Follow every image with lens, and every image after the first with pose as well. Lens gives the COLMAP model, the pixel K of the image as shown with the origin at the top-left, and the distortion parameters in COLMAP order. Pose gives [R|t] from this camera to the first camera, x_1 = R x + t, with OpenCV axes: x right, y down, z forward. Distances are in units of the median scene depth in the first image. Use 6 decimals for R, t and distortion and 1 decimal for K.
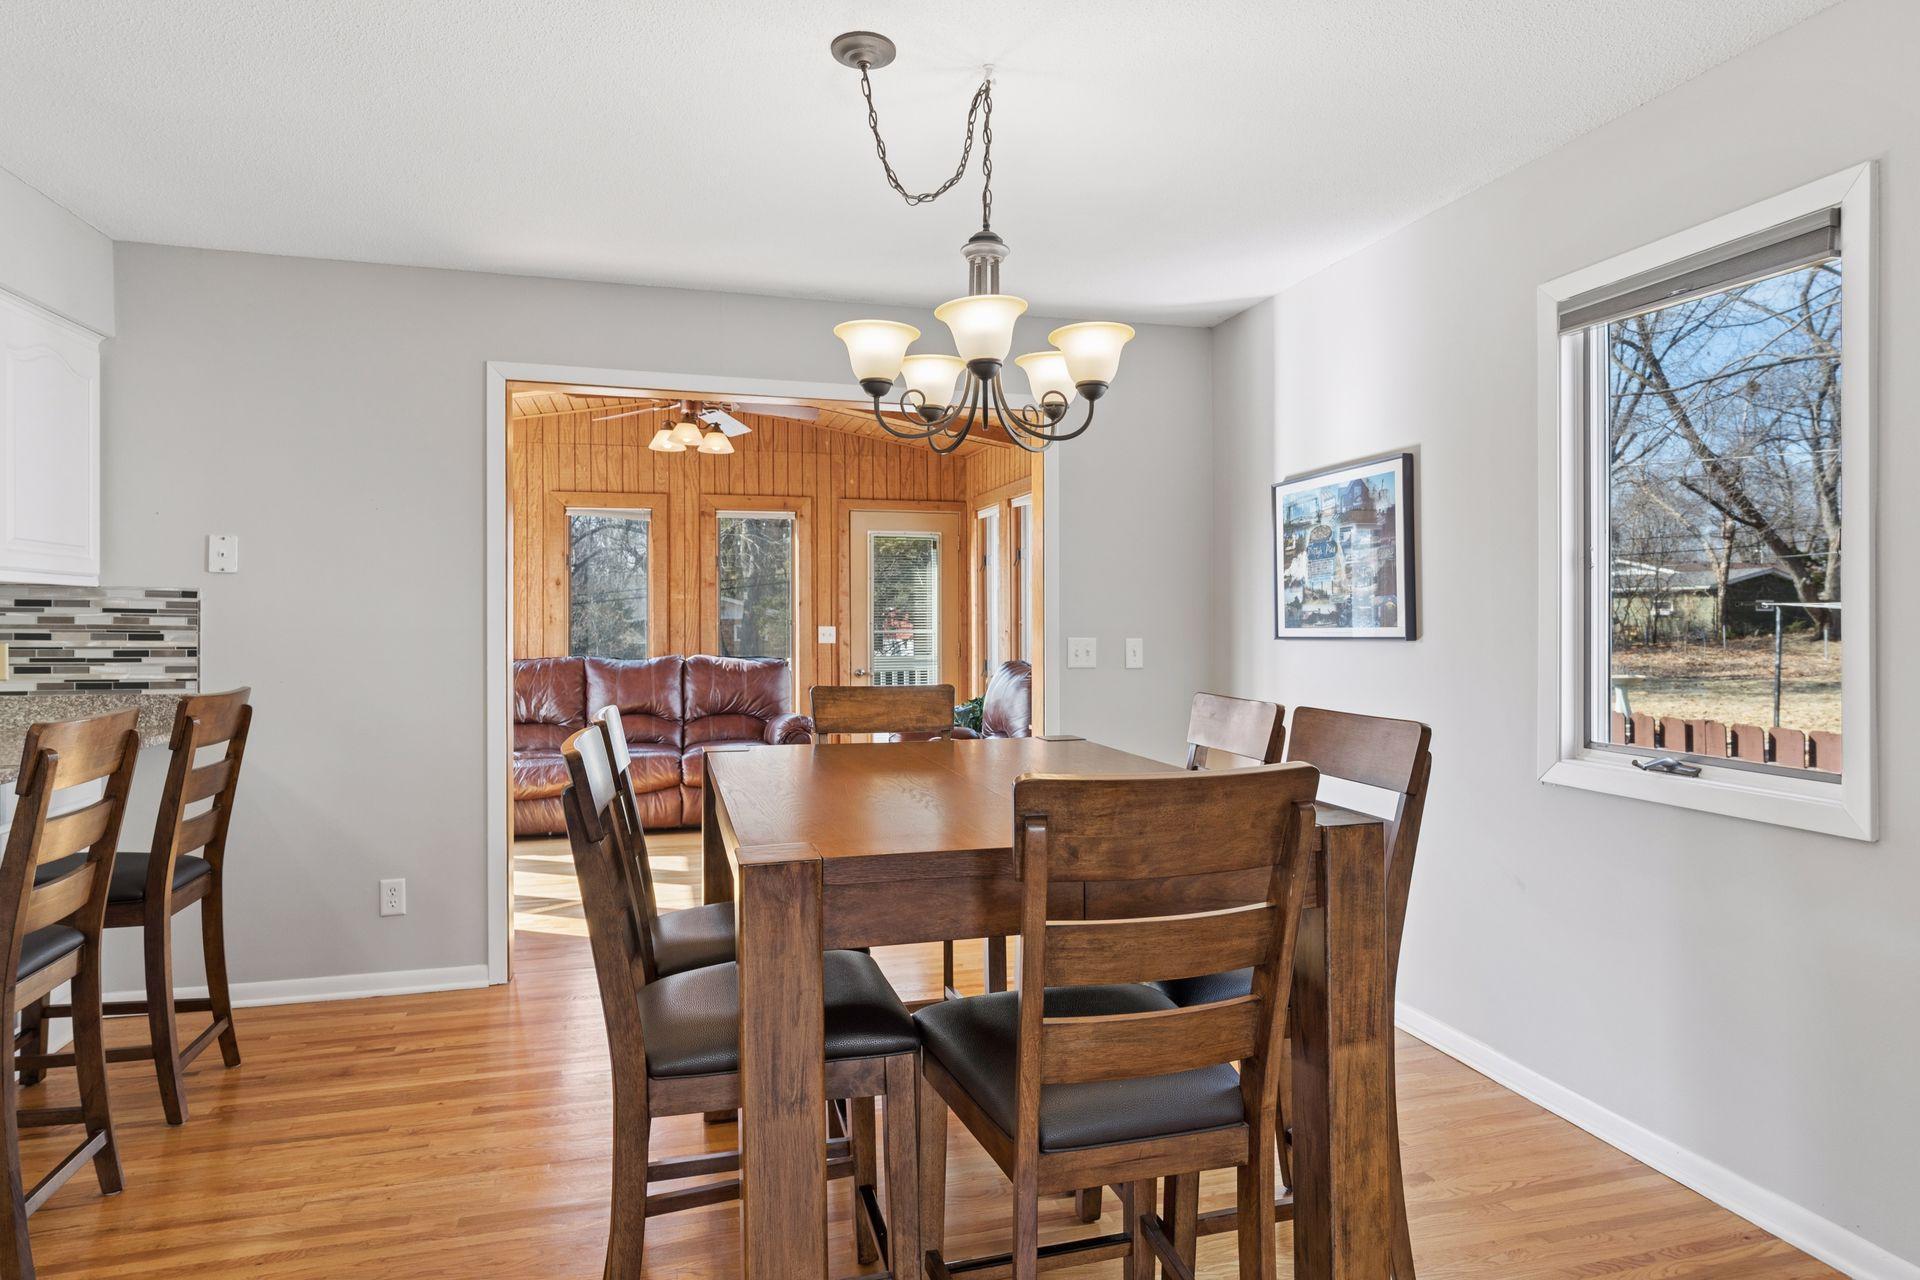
lens RADIAL K [[1067.3, 0, 955.0], [0, 1067.3, 624.3], [0, 0, 1]] dist [0.002975, 0.000409]
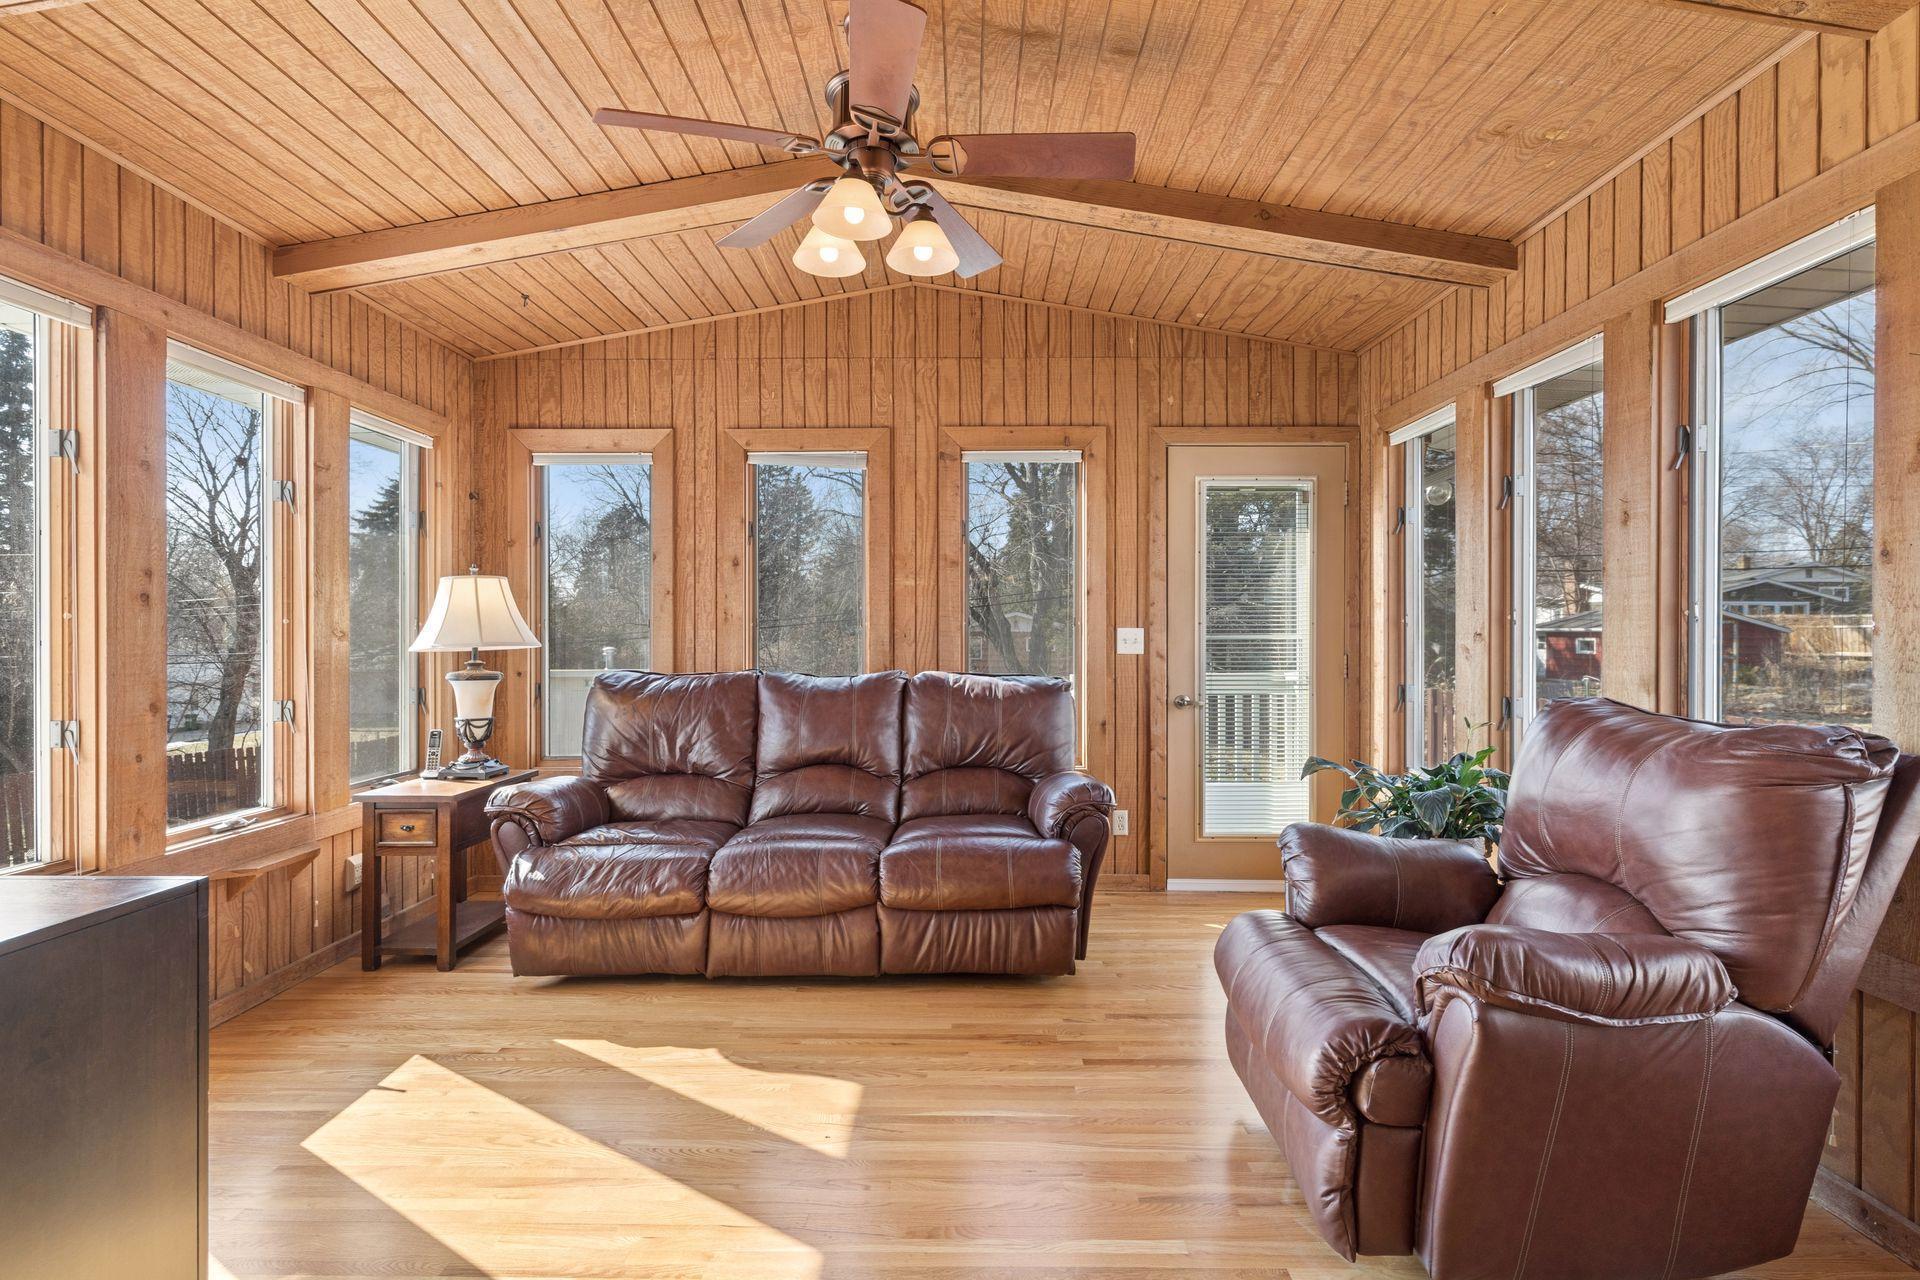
lens RADIAL K [[926.2, 0, 962.7], [0, 926.2, 626.7], [0, 0, 1]] dist [0.005490, 0.000075]
pose [[0.962342, 0.000353, -0.271842, -0.070454], [-0.003713, 0.999923, -0.011847, 0.008777], [0.271817, 0.012410, 0.962269, 0.468284]]
